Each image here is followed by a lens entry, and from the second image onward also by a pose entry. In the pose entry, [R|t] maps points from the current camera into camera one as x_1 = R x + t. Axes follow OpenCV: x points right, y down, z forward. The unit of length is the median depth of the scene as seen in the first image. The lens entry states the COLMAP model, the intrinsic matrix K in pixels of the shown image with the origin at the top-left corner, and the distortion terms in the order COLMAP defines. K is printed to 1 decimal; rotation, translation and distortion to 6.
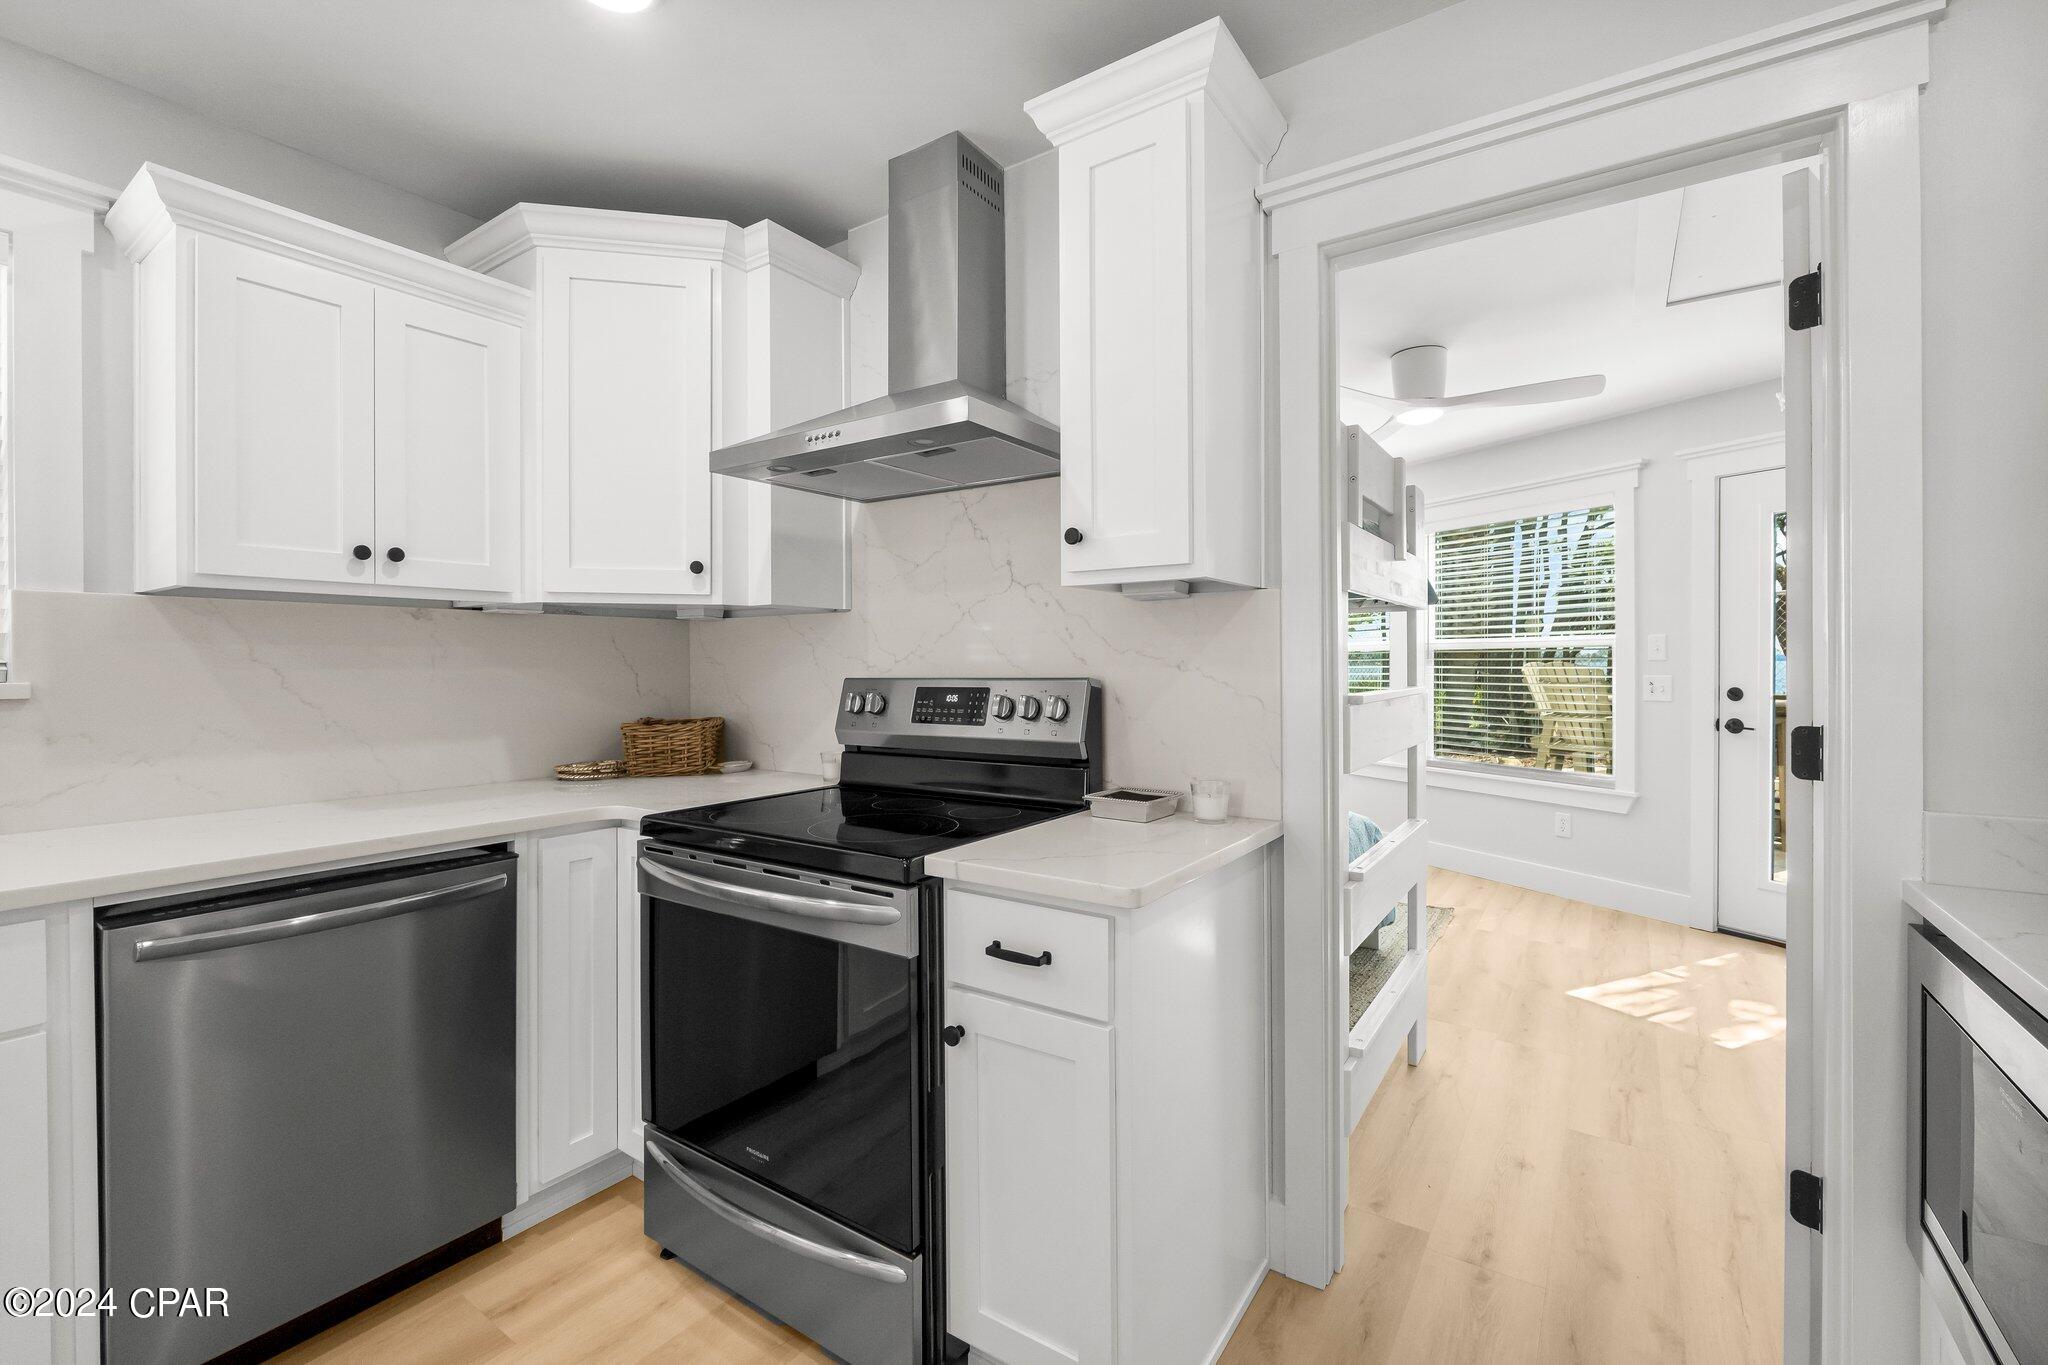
lens RADIAL K [[871.3, 0, 1017.6], [0, 871.3, 669.2], [0, 0, 1]] dist [-0.007708, -0.000370]
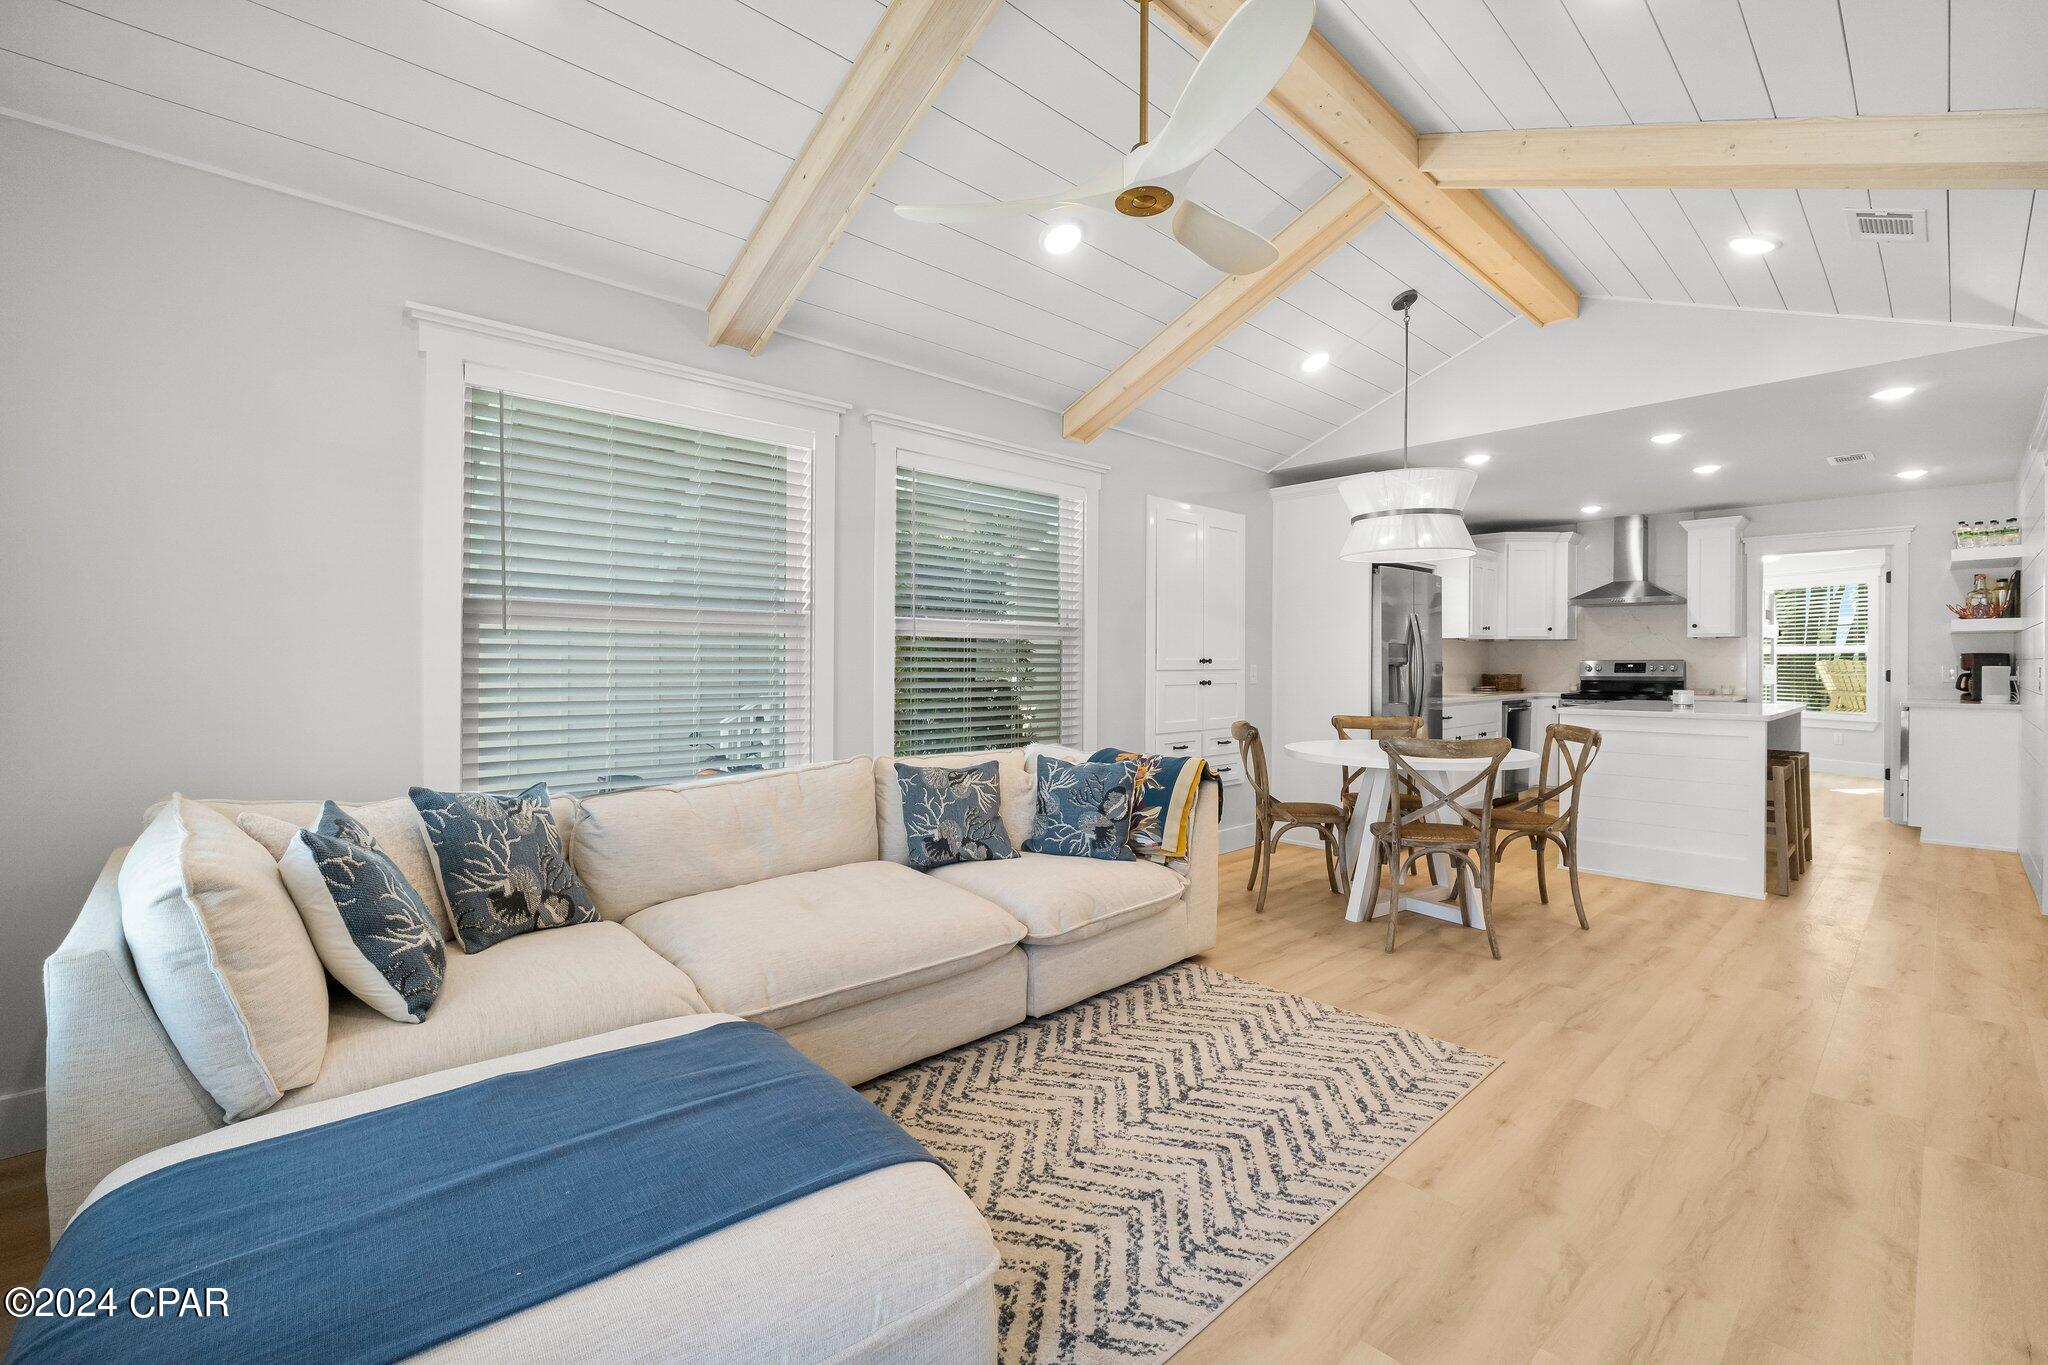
lens RADIAL K [[871.3, 0, 1042.6], [0, 871.3, 674.7], [0, 0, 1]] dist [-0.007708, -0.000370]
pose [[0.981761, 0.010441, -0.189833, -2.068251], [-0.008347, 0.999895, 0.011830, 0.055970], [0.189937, -0.010029, 0.981745, -3.463184]]
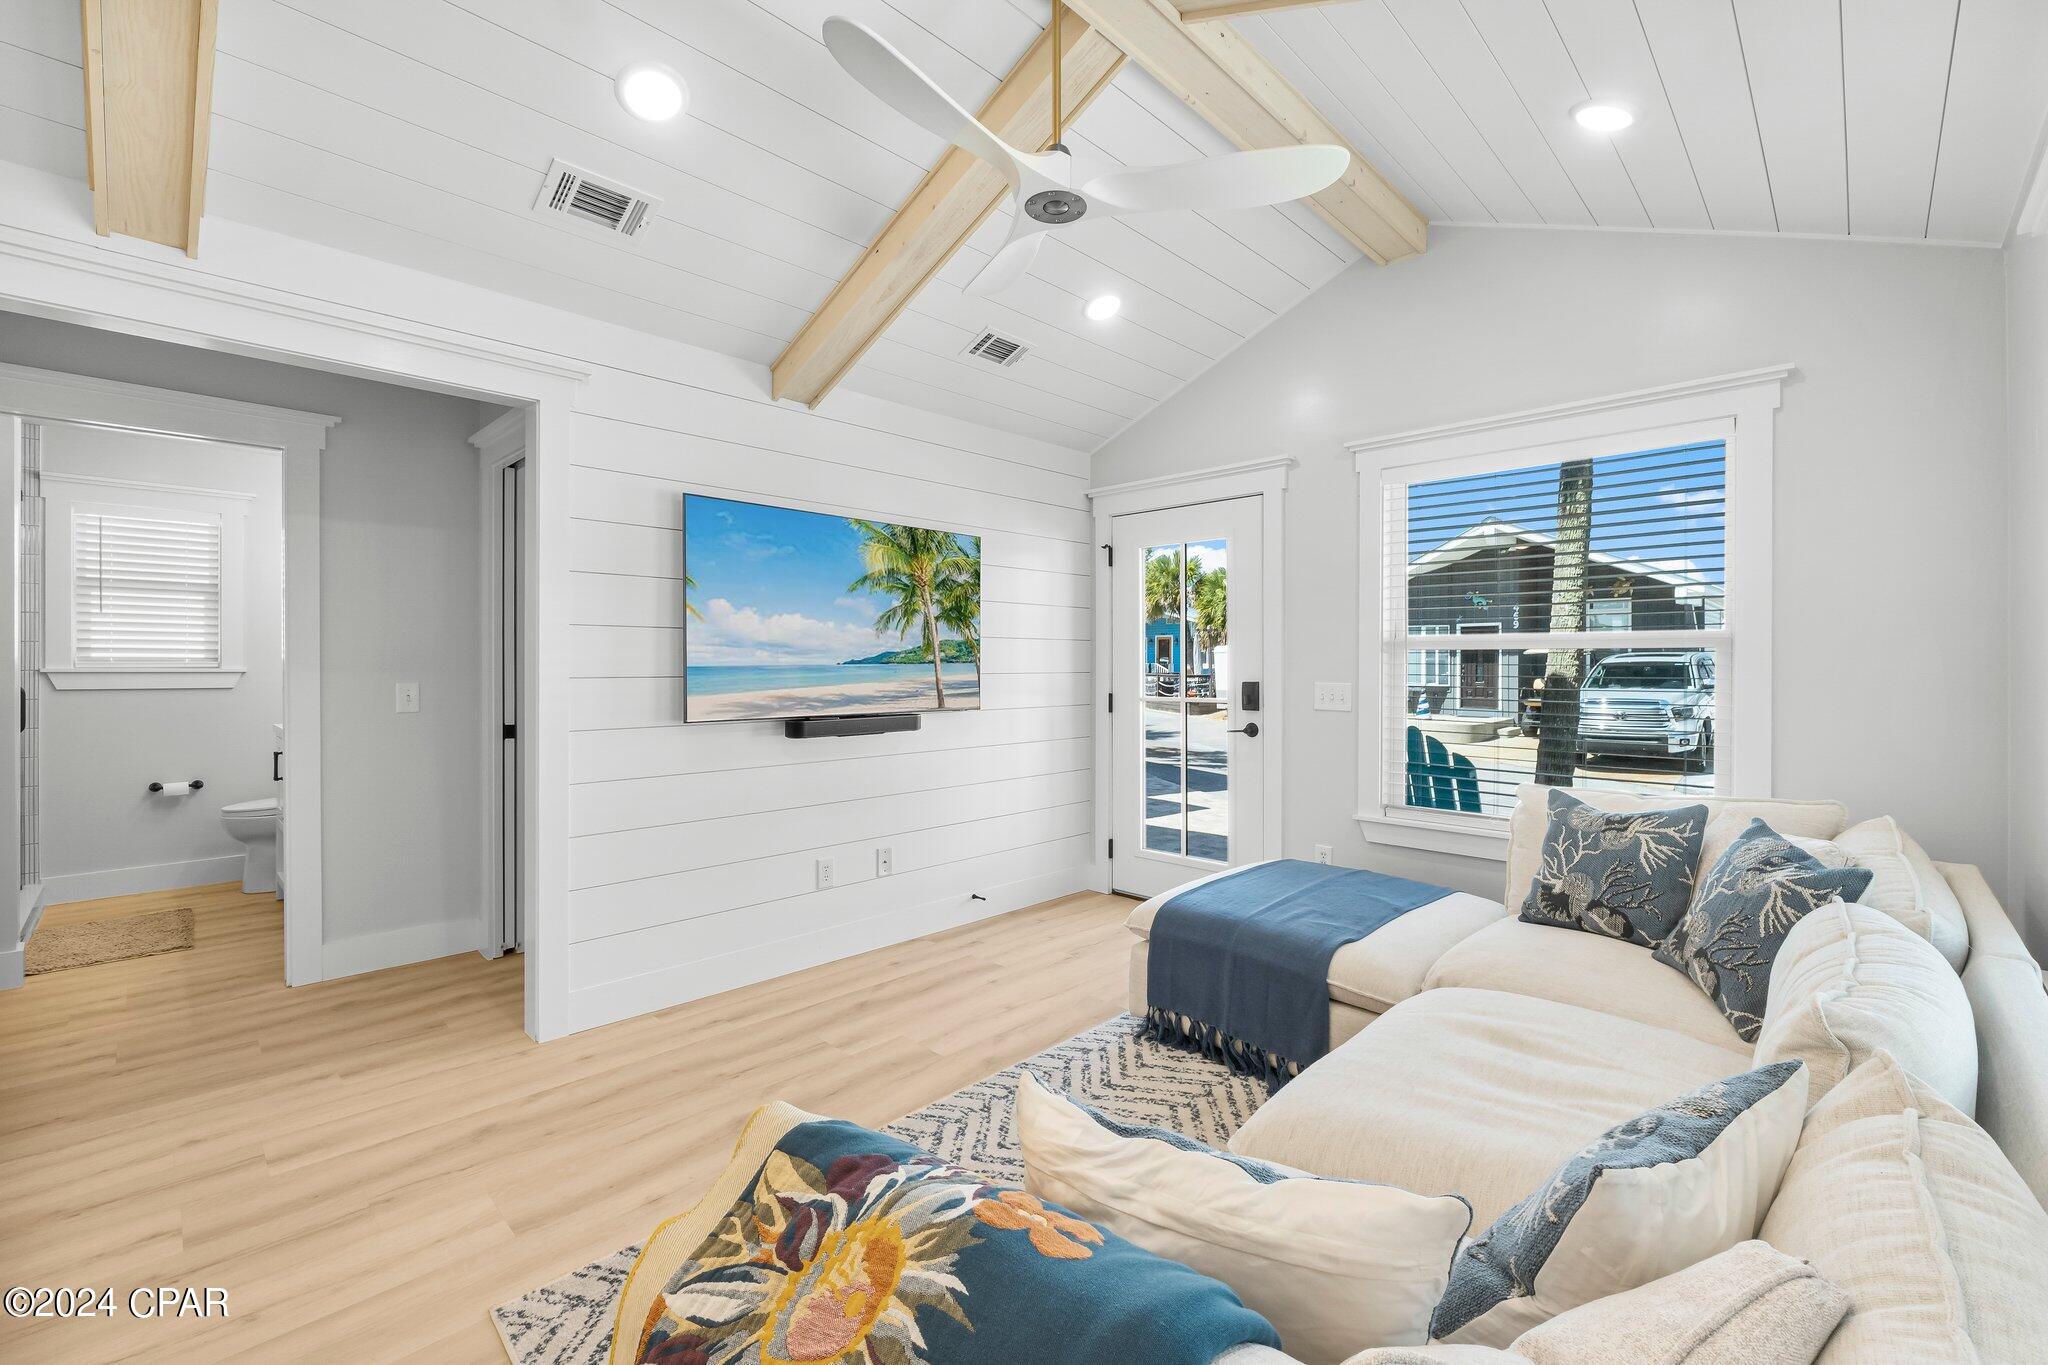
lens RADIAL K [[871.3, 0, 1032.2], [0, 871.3, 667.0], [0, 0, 1]] dist [-0.007708, -0.000370]
pose [[-0.987754, -0.000614, 0.156016, -2.308970], [0.000494, 0.999975, 0.007068, 0.000964], [-0.156016, 0.007058, -0.987729, -1.129764]]
